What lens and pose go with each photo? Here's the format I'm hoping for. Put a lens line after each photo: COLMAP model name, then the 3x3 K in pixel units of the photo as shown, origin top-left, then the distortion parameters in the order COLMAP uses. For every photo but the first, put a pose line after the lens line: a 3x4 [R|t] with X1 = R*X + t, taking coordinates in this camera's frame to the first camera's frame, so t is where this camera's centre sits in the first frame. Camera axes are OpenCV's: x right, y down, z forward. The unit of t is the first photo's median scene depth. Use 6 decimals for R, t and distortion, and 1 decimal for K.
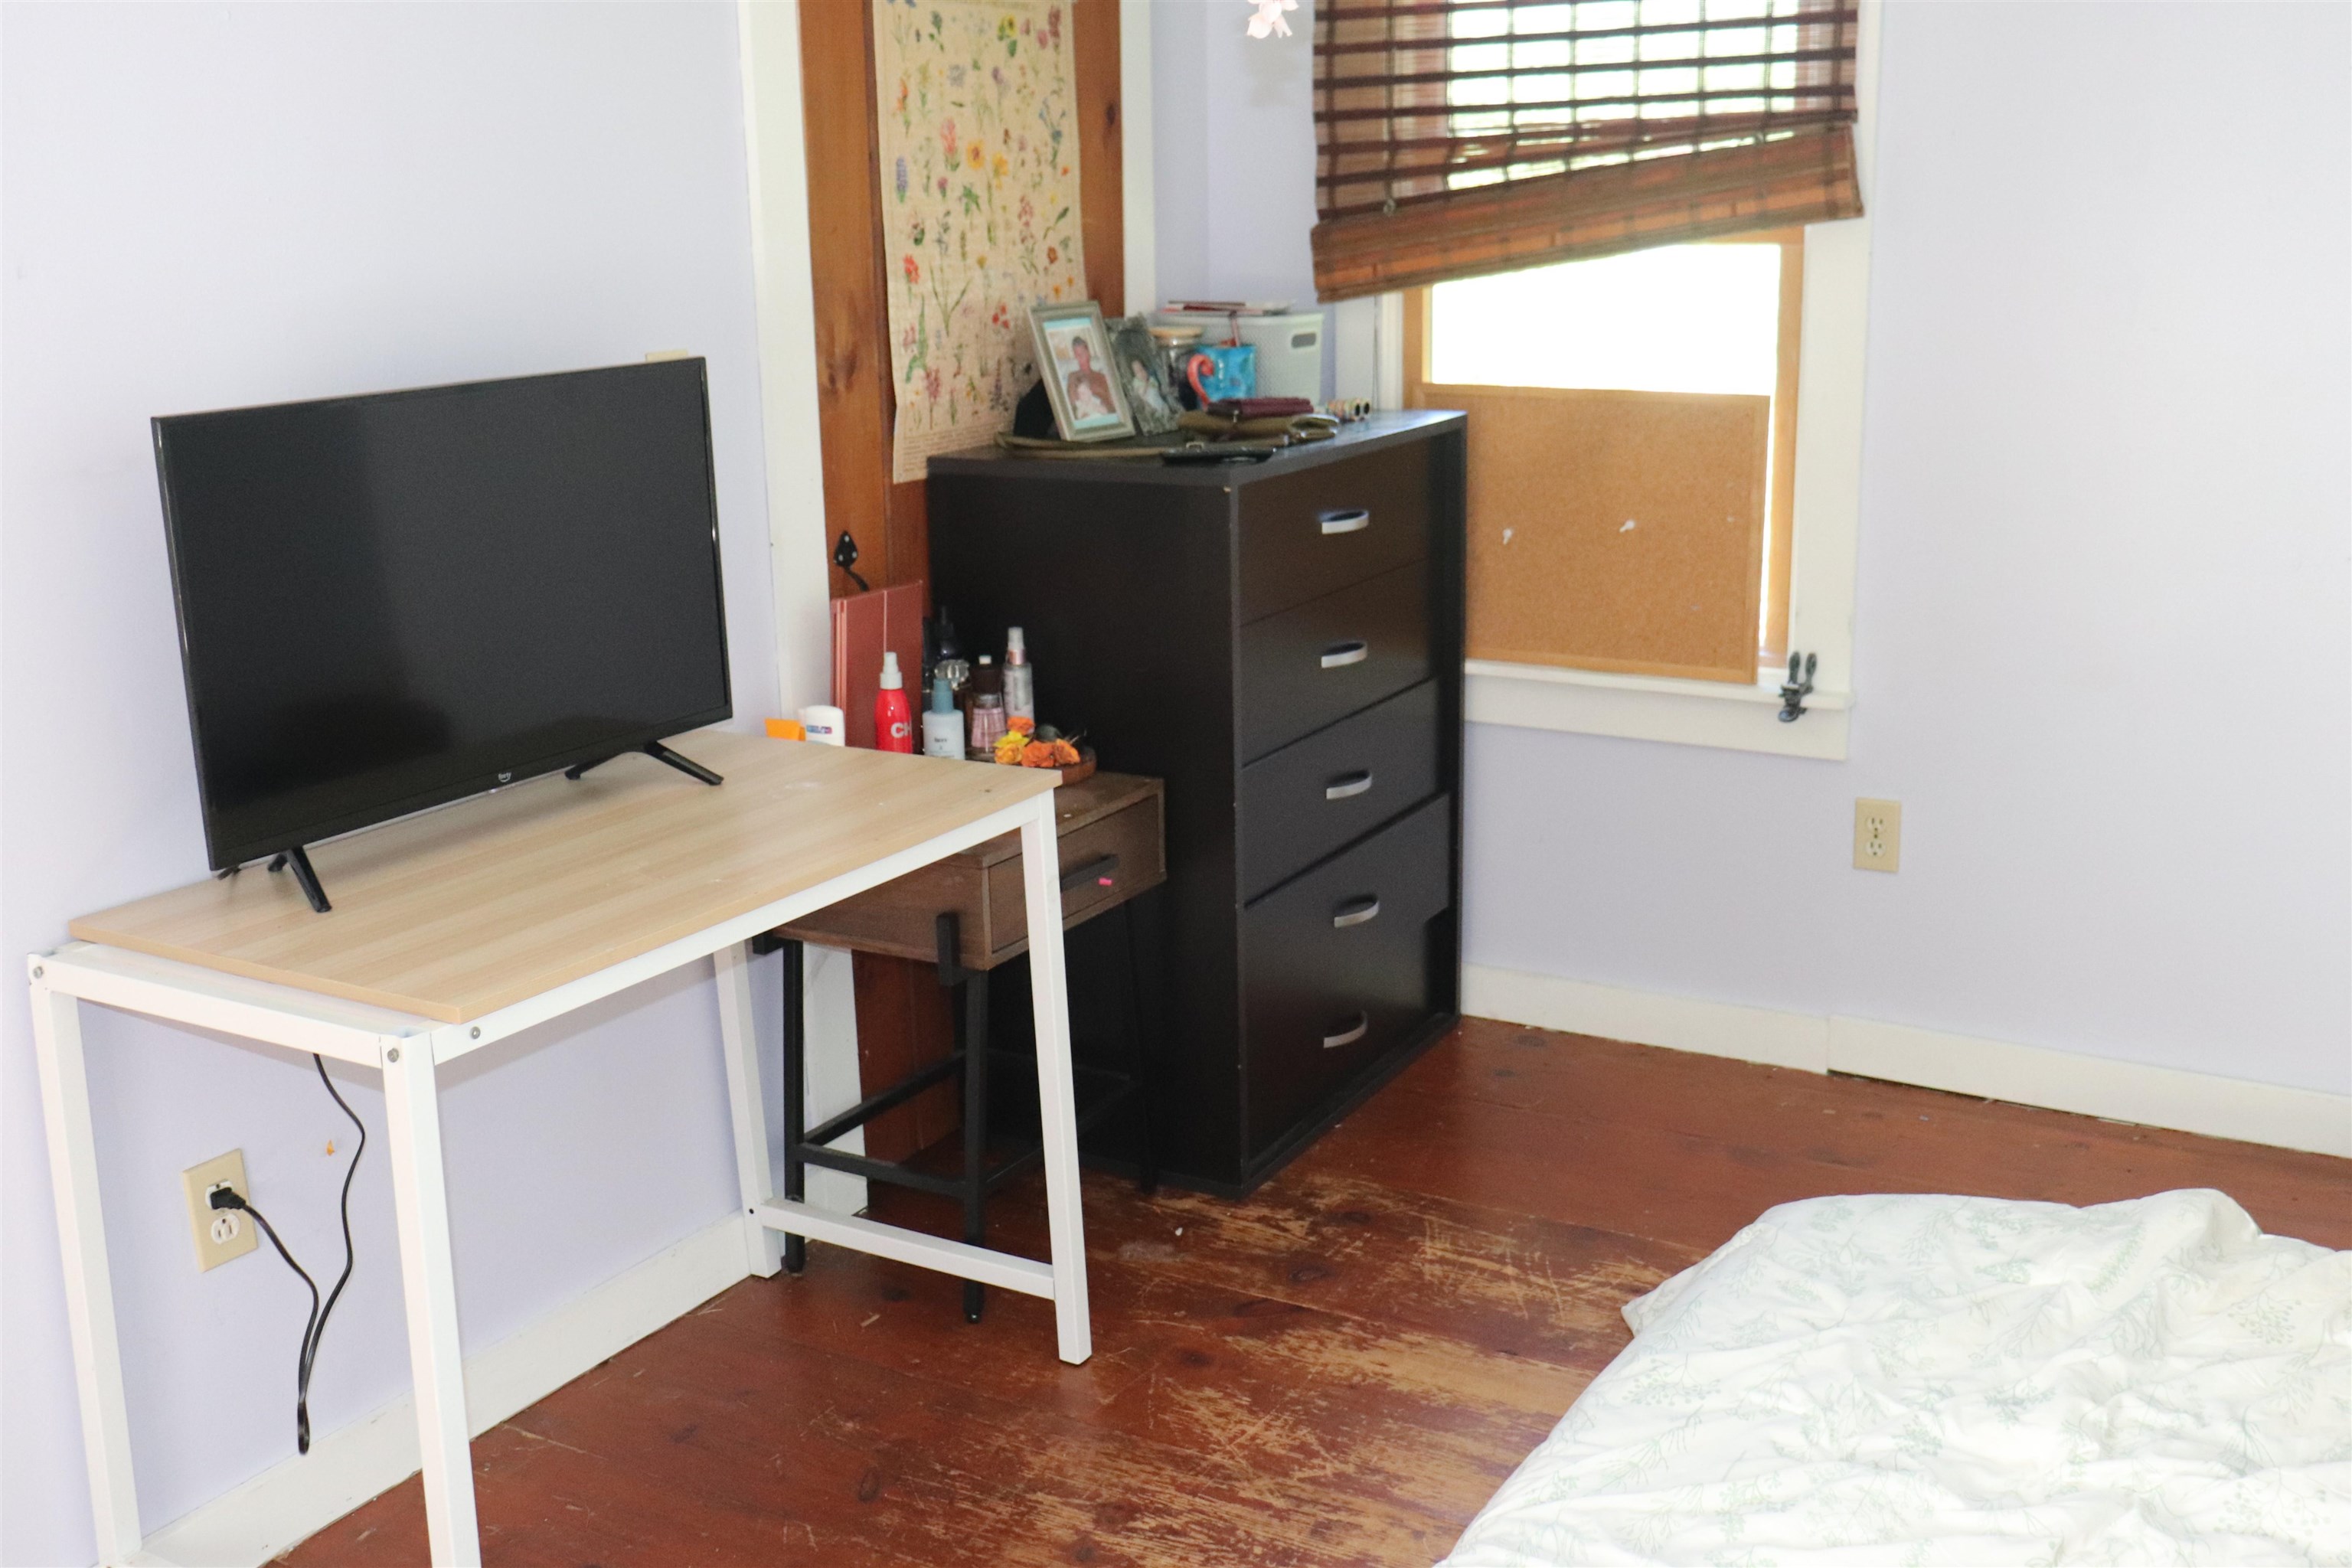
lens RADIAL K [[2319.7, 0, 1191.1], [0, 2319.7, 765.2], [0, 0, 1]] dist [-0.077866, 0.000000]
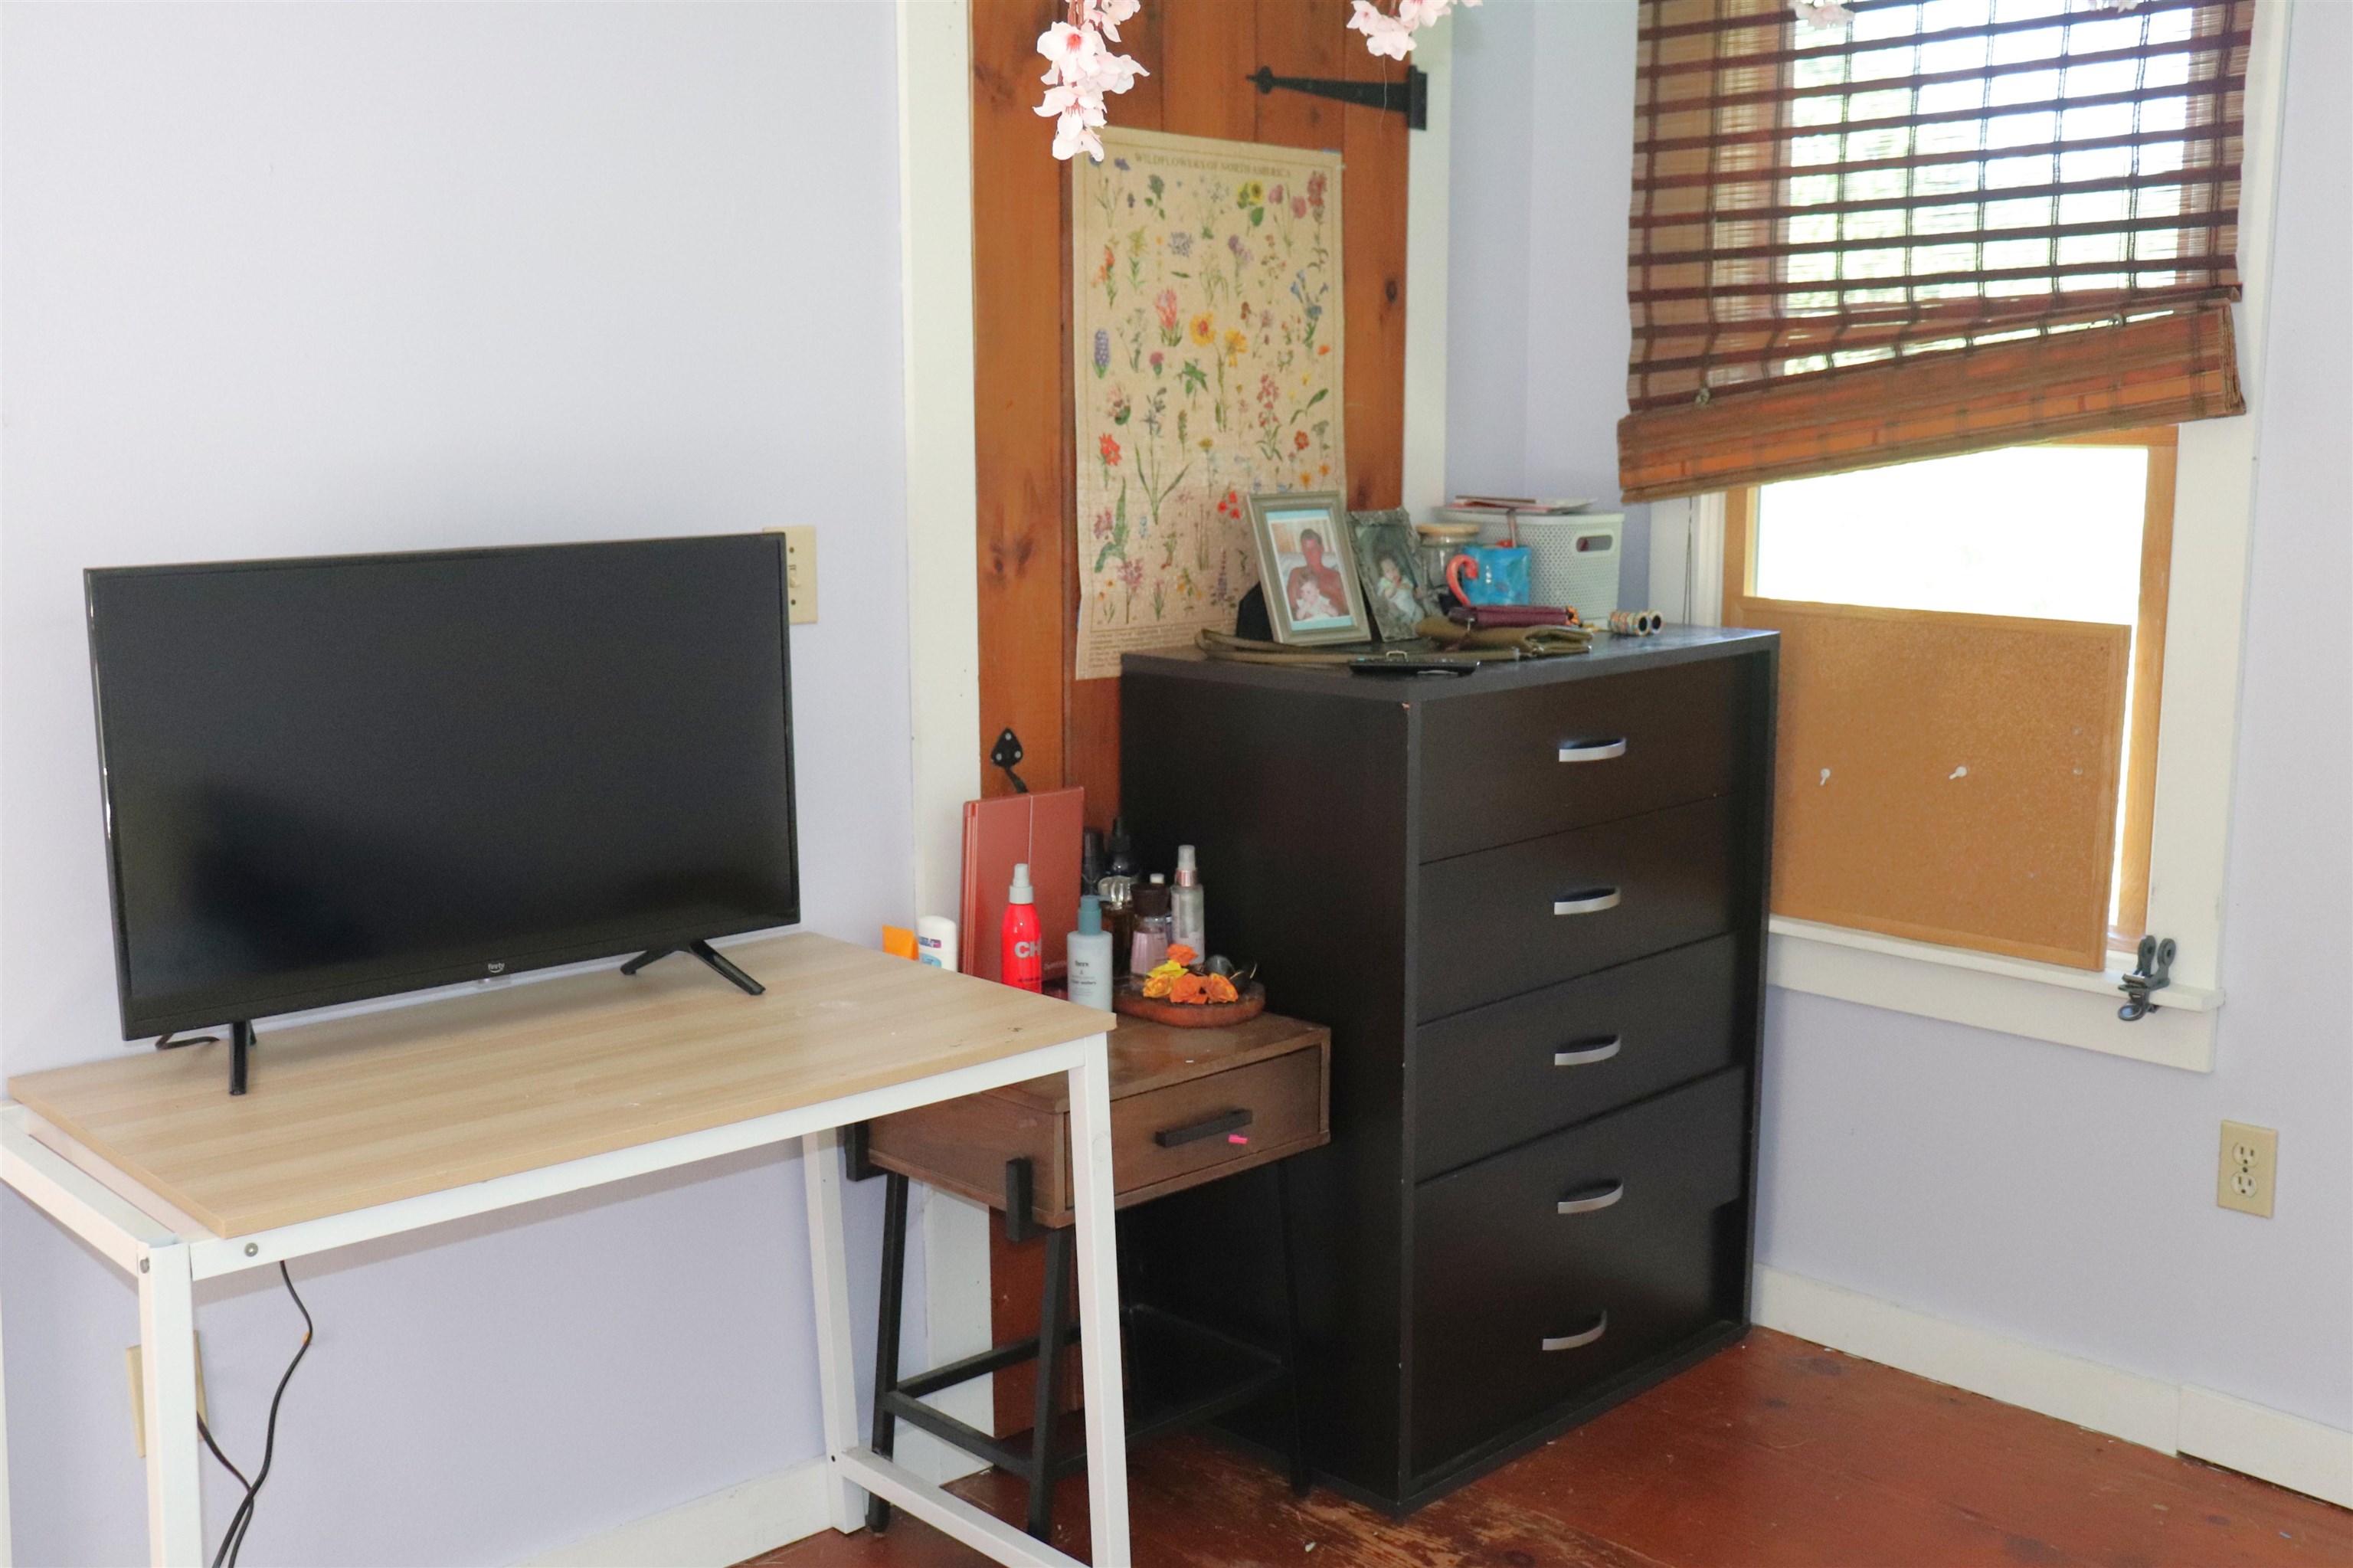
lens RADIAL K [[2320.7, 0, 1181.7], [0, 2320.7, 795.4], [0, 0, 1]] dist [-0.077866, 0.000000]
pose [[0.959568, 0.061255, -0.274731, 0.158464], [-0.081465, 0.994698, -0.062758, -0.020389], [0.269431, 0.082602, 0.959471, 0.122678]]
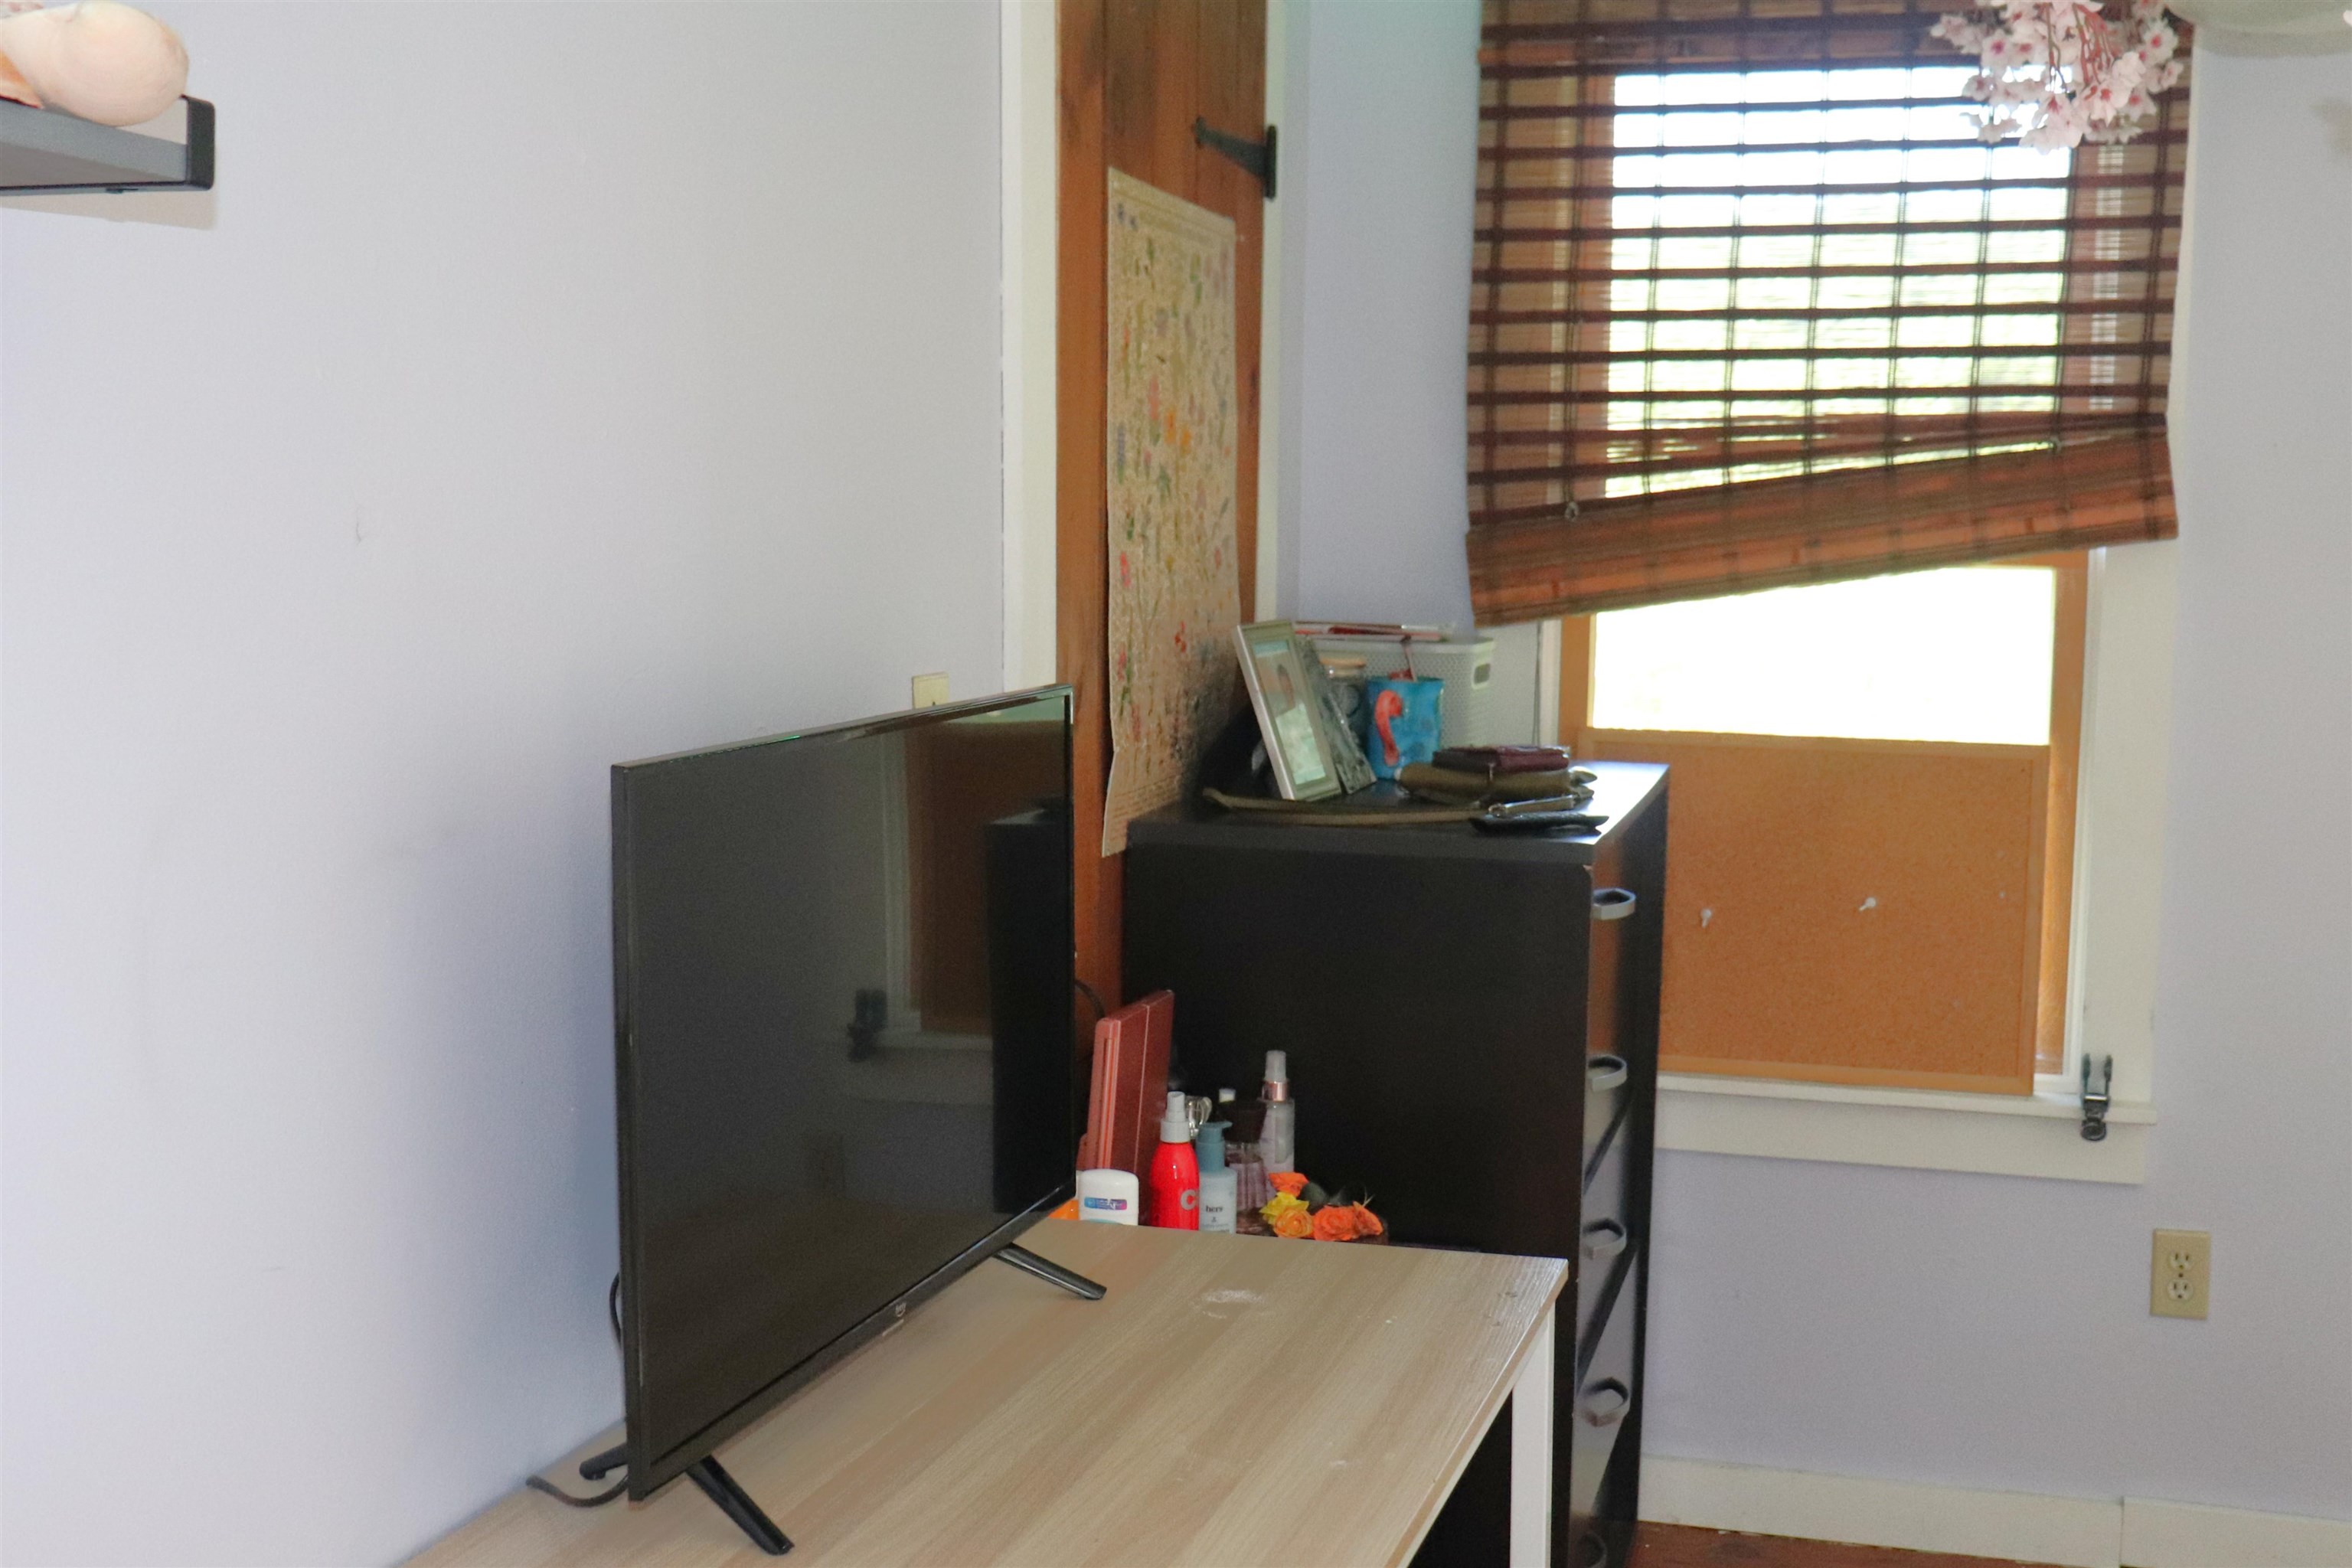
lens RADIAL K [[2660.7, 0, 1183.2], [0, 2660.7, 787.0], [0, 0, 1]] dist [-0.107743, 0.000000]
pose [[0.971782, 0.006146, 0.235800, -0.286015], [0.026116, 0.990711, -0.133453, -0.028409], [-0.234430, 0.135846, 0.962595, 0.165490]]
